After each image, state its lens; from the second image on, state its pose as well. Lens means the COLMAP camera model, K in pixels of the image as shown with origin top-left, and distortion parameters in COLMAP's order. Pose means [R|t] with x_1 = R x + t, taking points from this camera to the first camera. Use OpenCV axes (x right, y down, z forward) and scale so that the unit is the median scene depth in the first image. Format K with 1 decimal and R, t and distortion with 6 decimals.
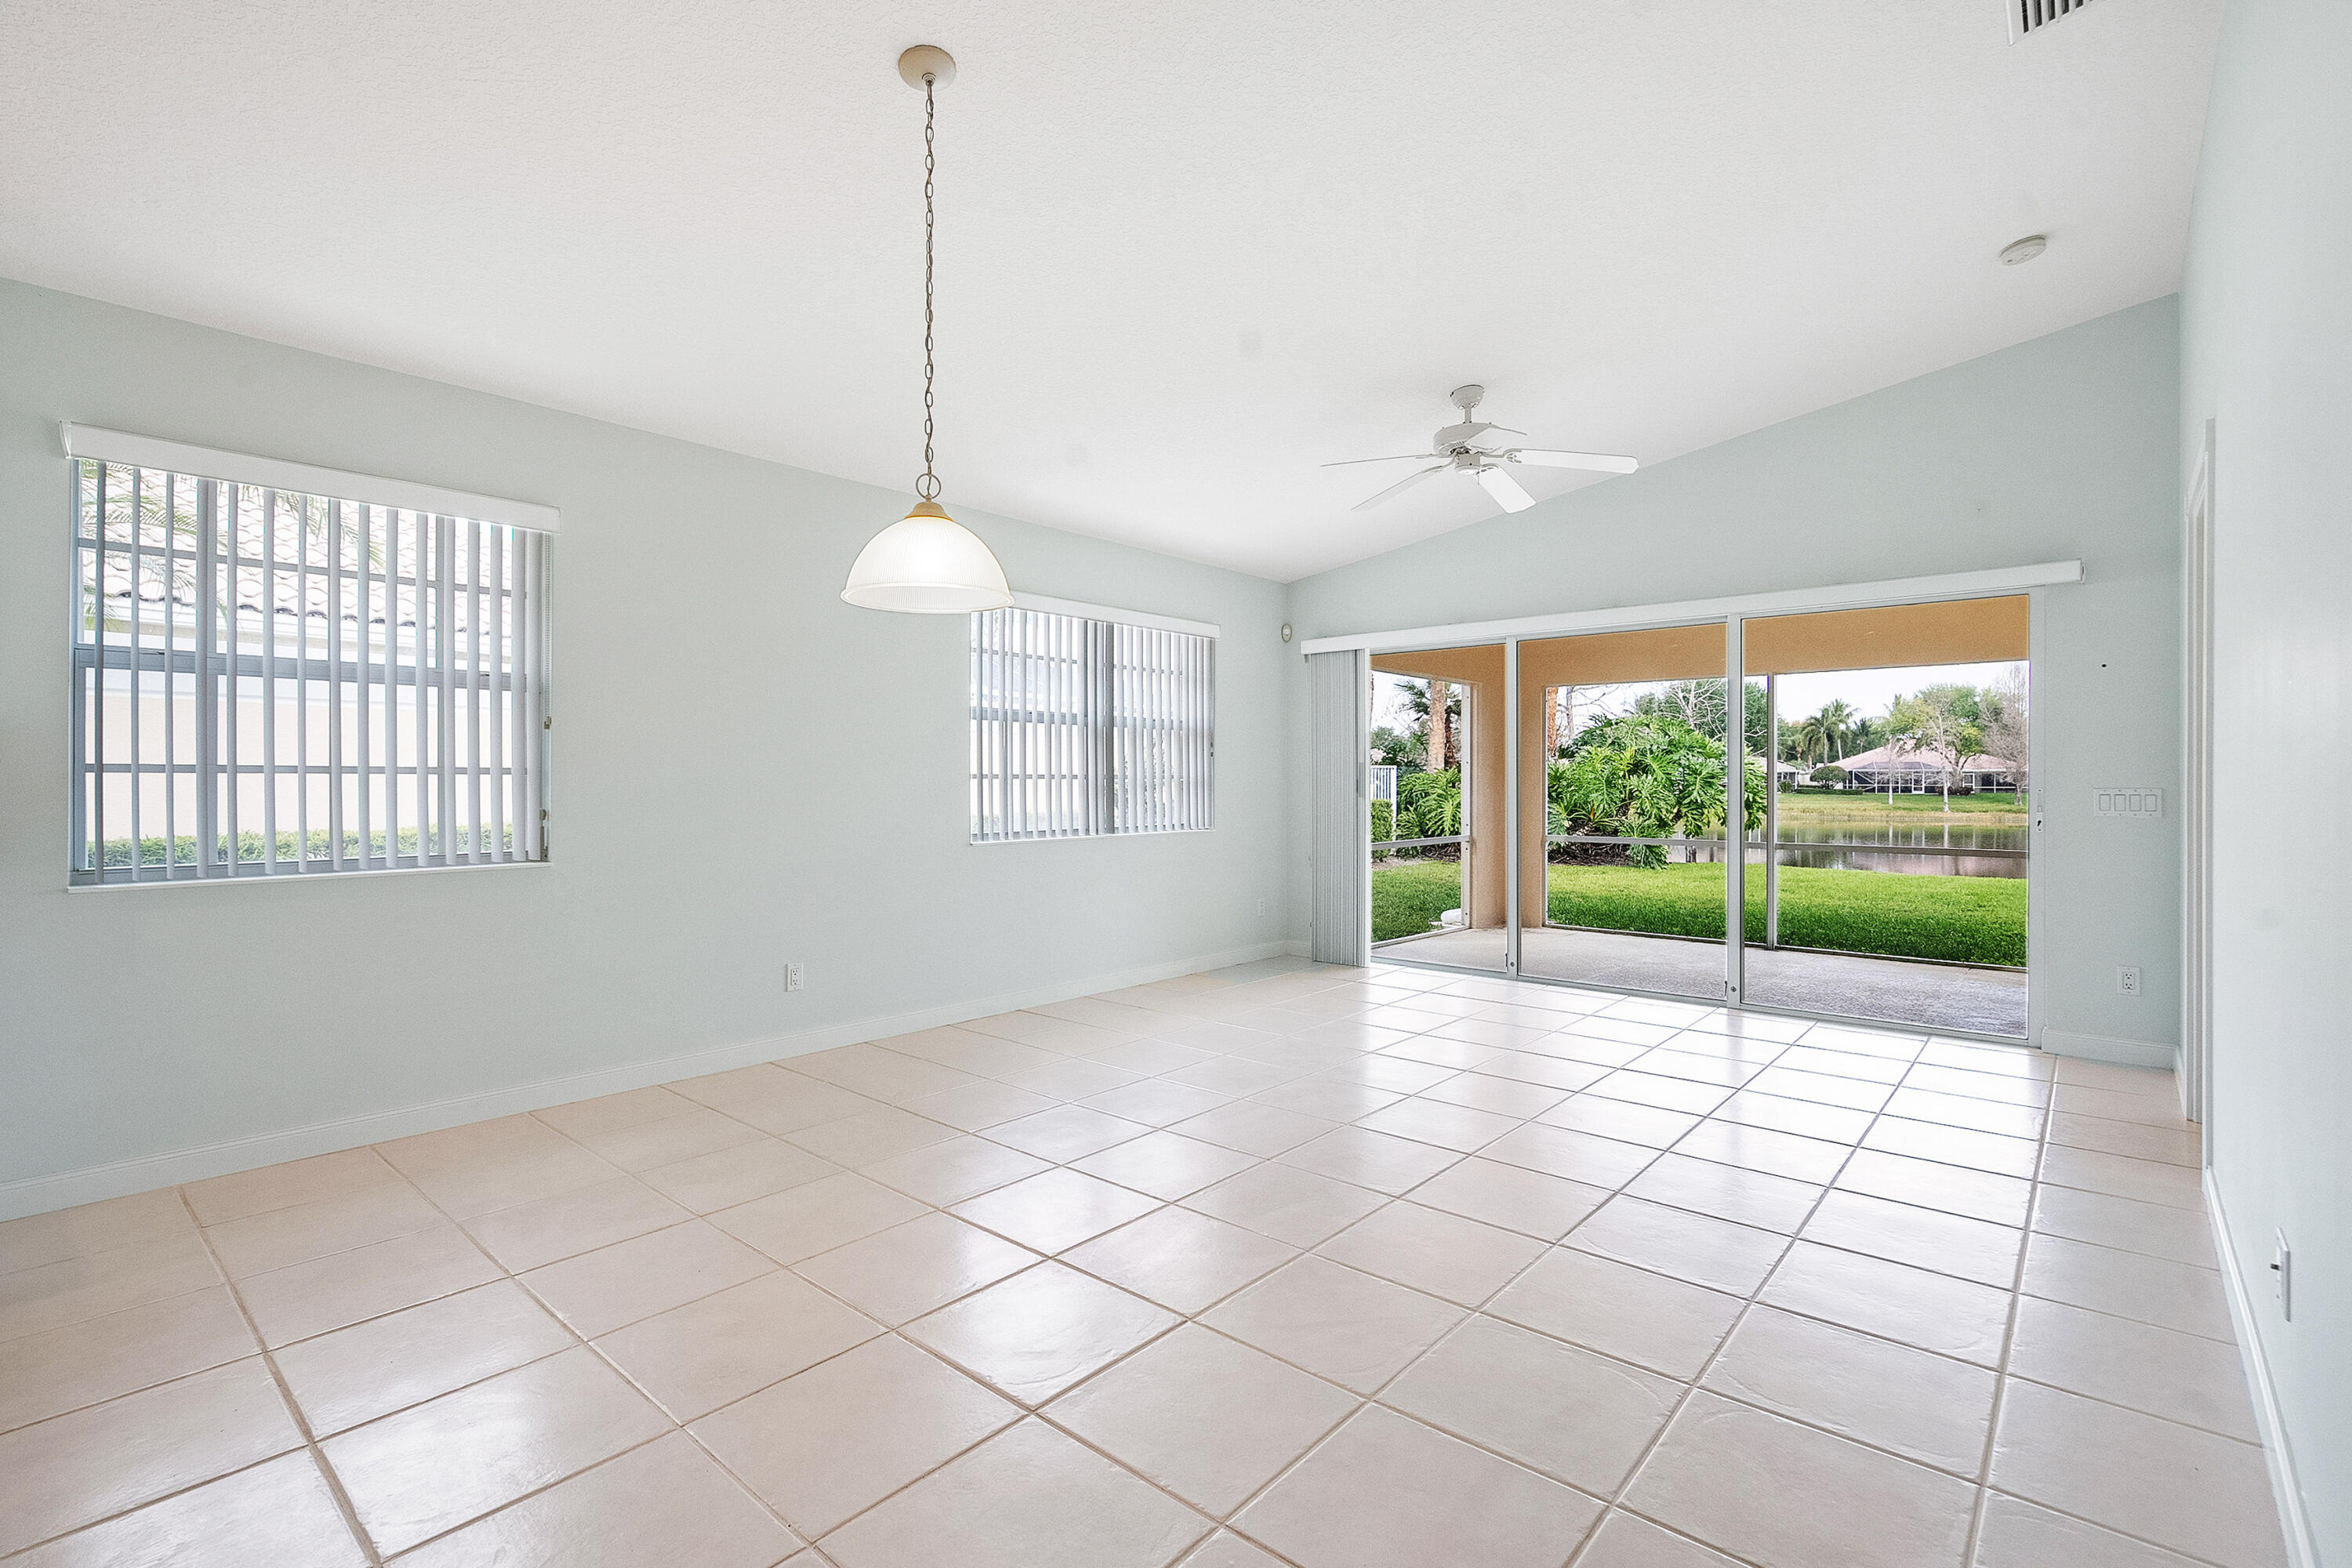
lens RADIAL K [[1072.6, 0, 1179.3], [0, 1072.6, 771.6], [0, 0, 1]] dist [0.003626, 0.000225]
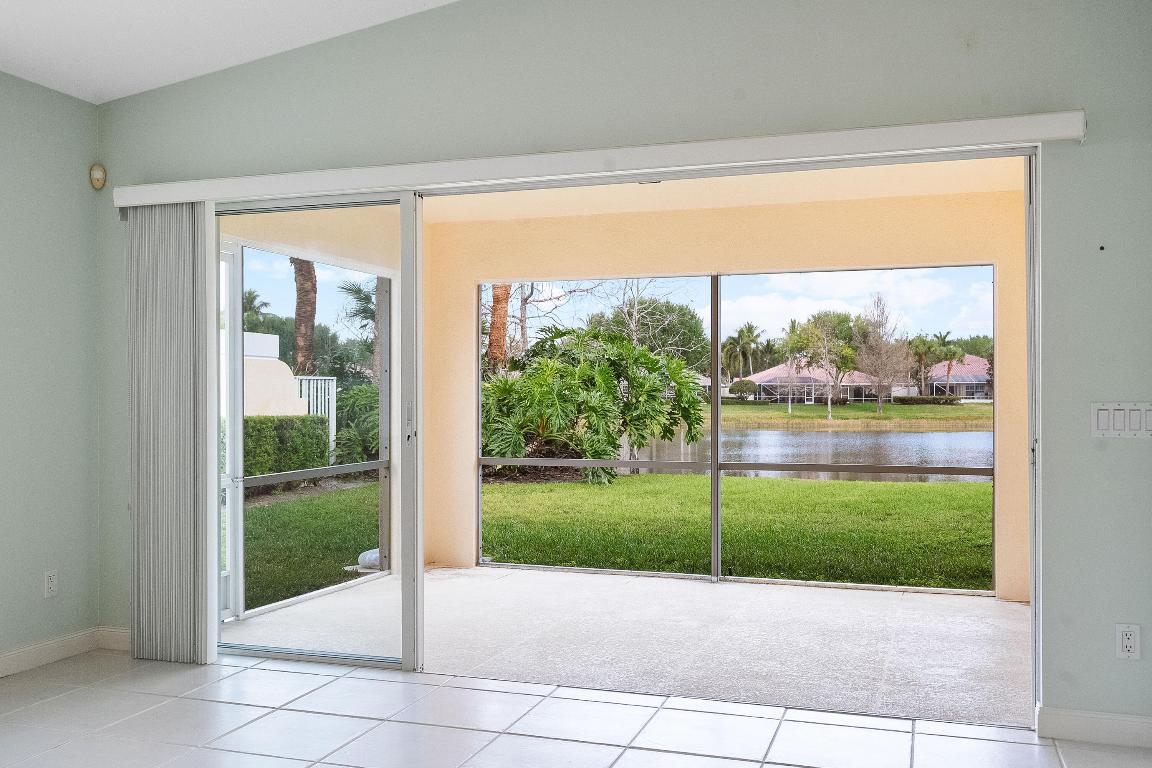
lens RADIAL K [[1071.7, 0, 575.5], [0, 1071.7, 388.4], [0, 0, 1]] dist [0.012430, 0.000000]
pose [[0.924867, -0.000022, 0.380291, 0.042720], [-0.001290, 0.999994, 0.003196, 0.000728], [-0.380289, -0.003447, 0.924861, 0.090605]]
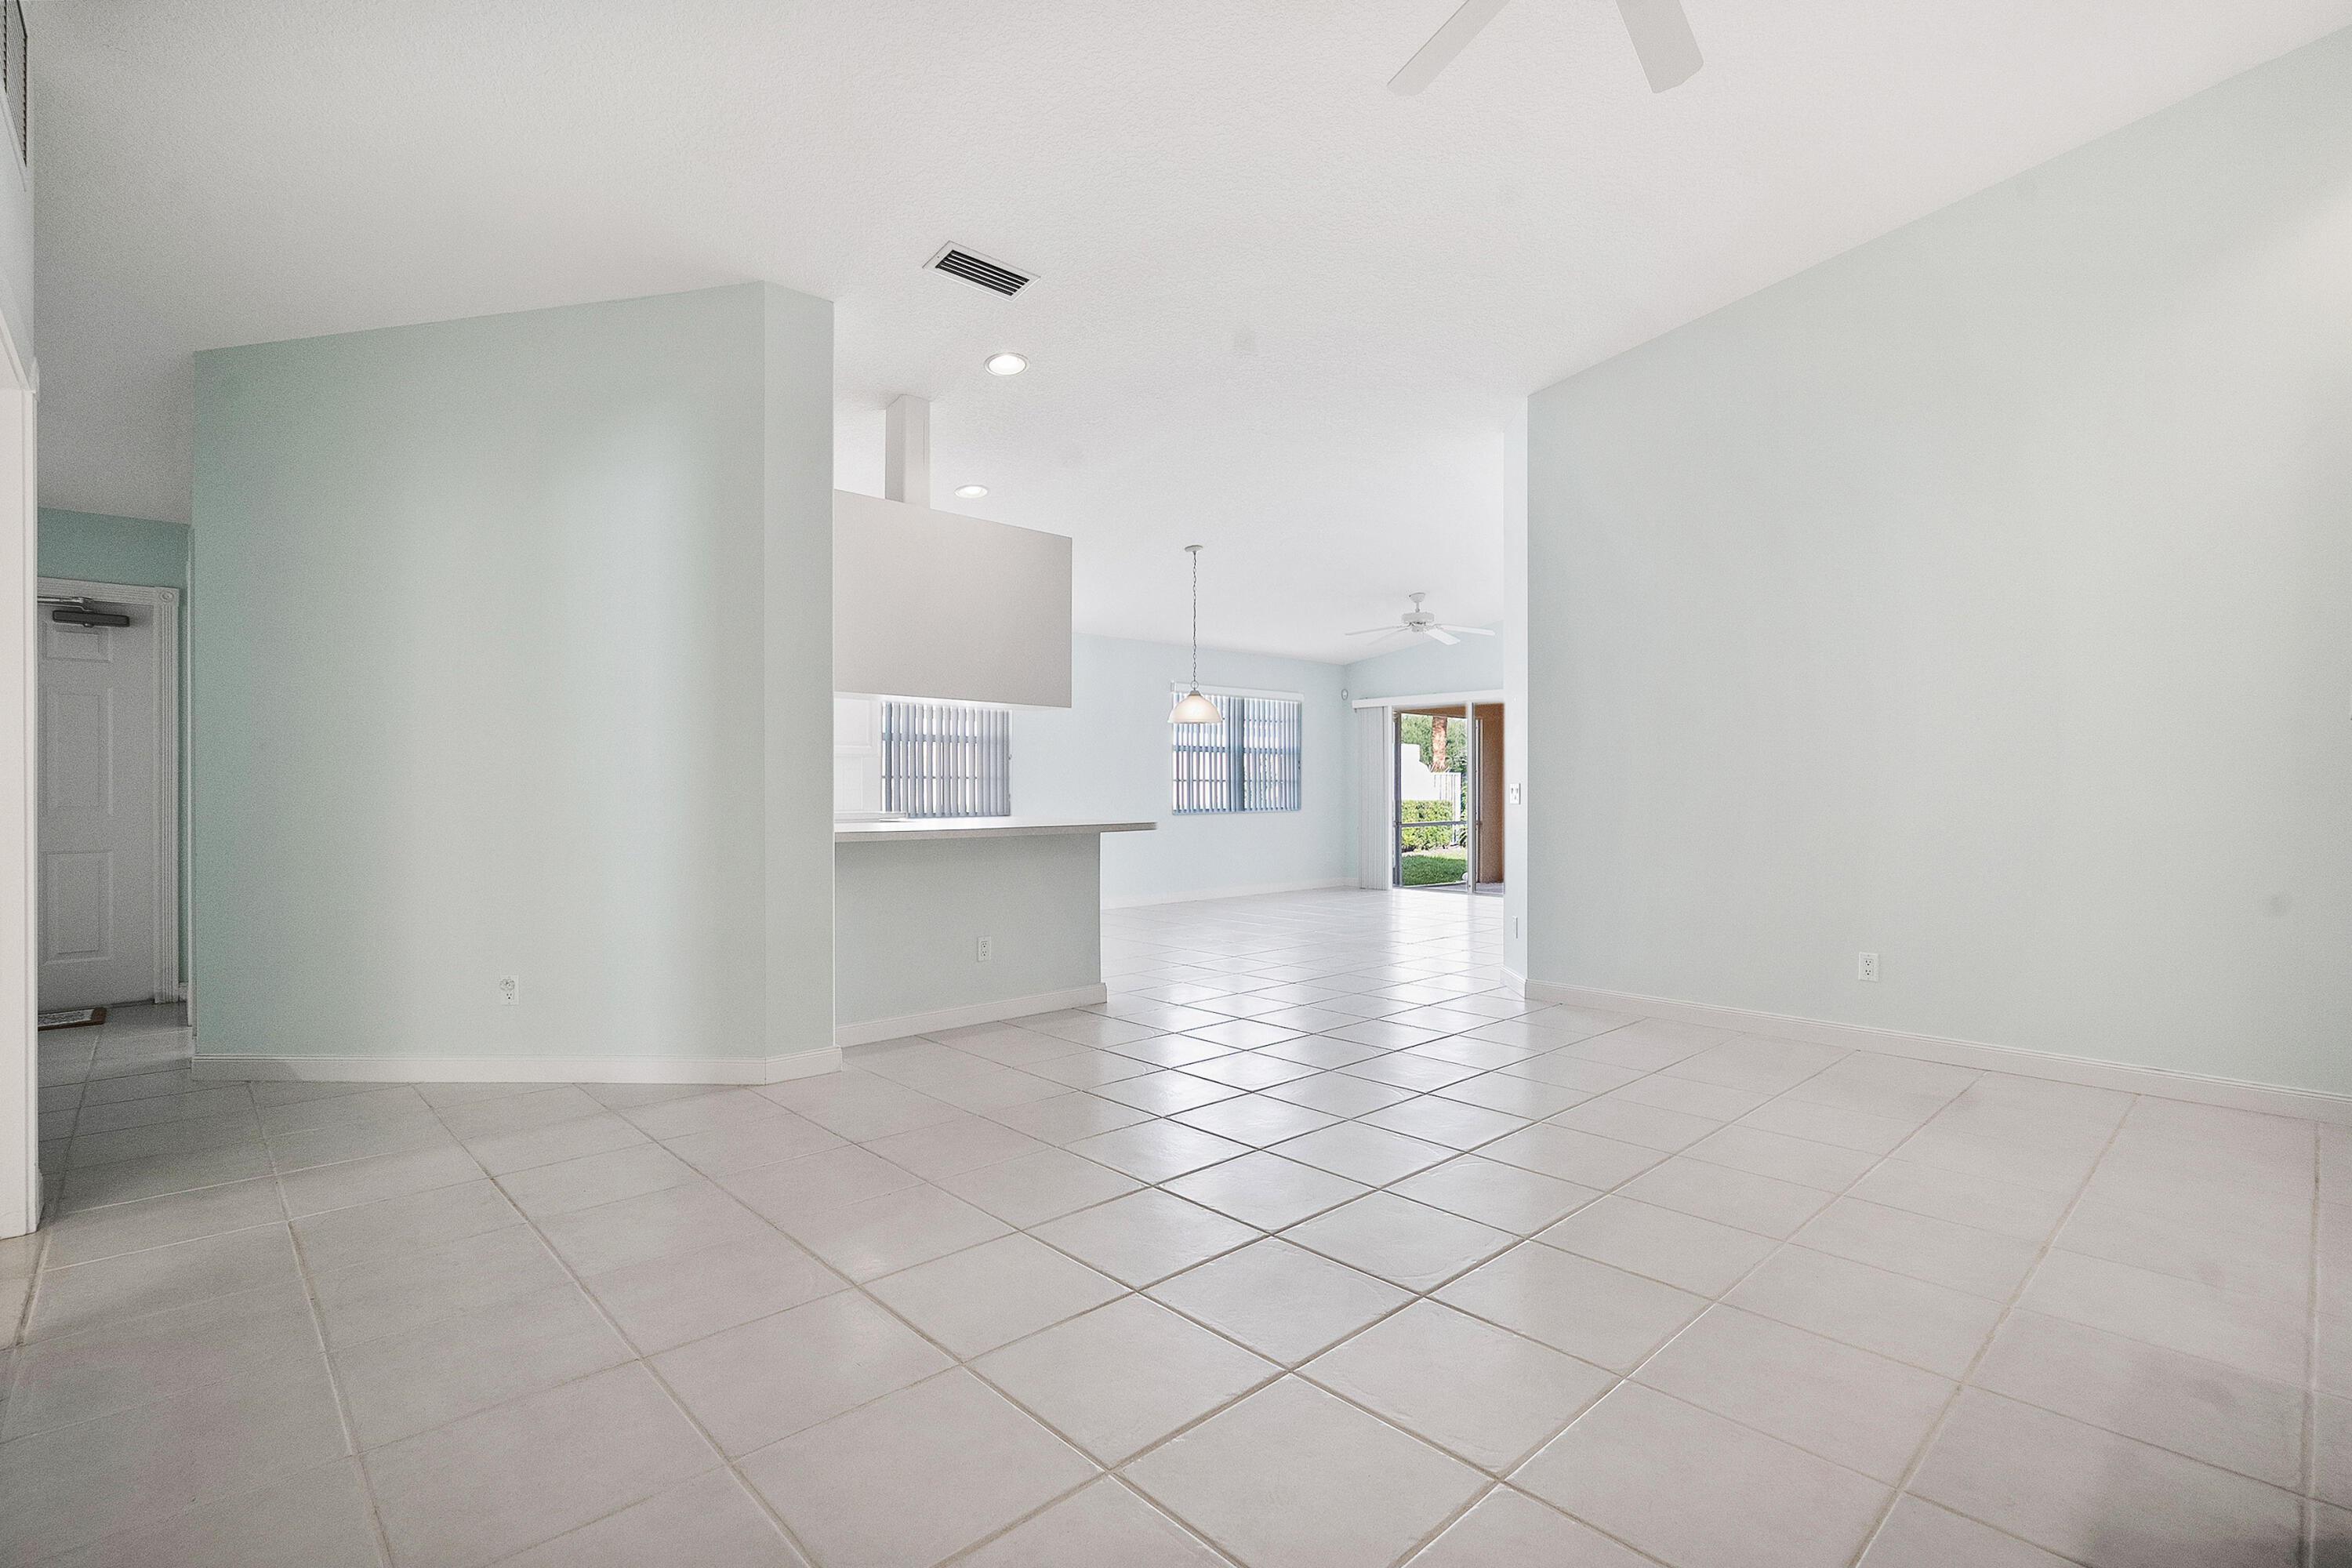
lens RADIAL K [[1072.6, 0, 1175.5], [0, 1072.6, 792.4], [0, 0, 1]] dist [0.003626, 0.000225]
pose [[0.994403, 0.000367, -0.105651, 0.004793], [0.001029, 0.999913, 0.013165, 0.000330], [0.105646, -0.013200, 0.994316, -0.245940]]
